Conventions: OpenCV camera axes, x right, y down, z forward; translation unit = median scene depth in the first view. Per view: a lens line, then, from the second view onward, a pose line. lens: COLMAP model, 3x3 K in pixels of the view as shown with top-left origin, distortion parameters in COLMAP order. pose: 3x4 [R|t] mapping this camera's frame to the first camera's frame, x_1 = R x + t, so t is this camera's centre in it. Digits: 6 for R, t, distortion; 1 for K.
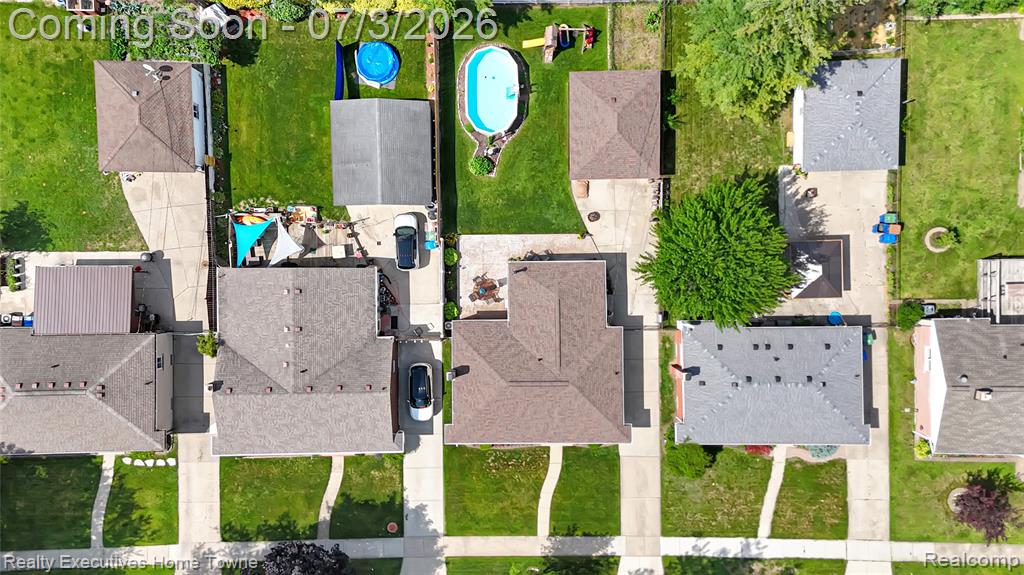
lens RADIAL K [[769.0, 0, 512.0], [0, 769.0, 287.5], [0, 0, 1]] dist [0.134544, -0.254036]
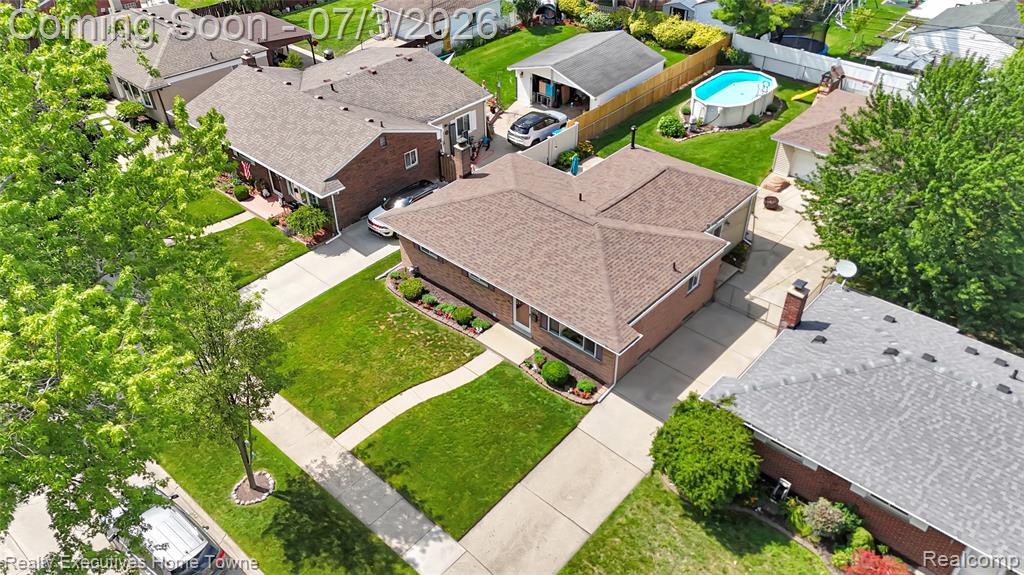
lens RADIAL K [[769.0, 0, 512.0], [0, 769.0, 287.5], [0, 0, 1]] dist [0.134544, -0.254036]
pose [[0.734620, 0.392185, -0.553646, 0.351721], [-0.678476, 0.422383, -0.601052, 0.514013], [-0.001873, 0.817180, 0.576379, 0.686895]]
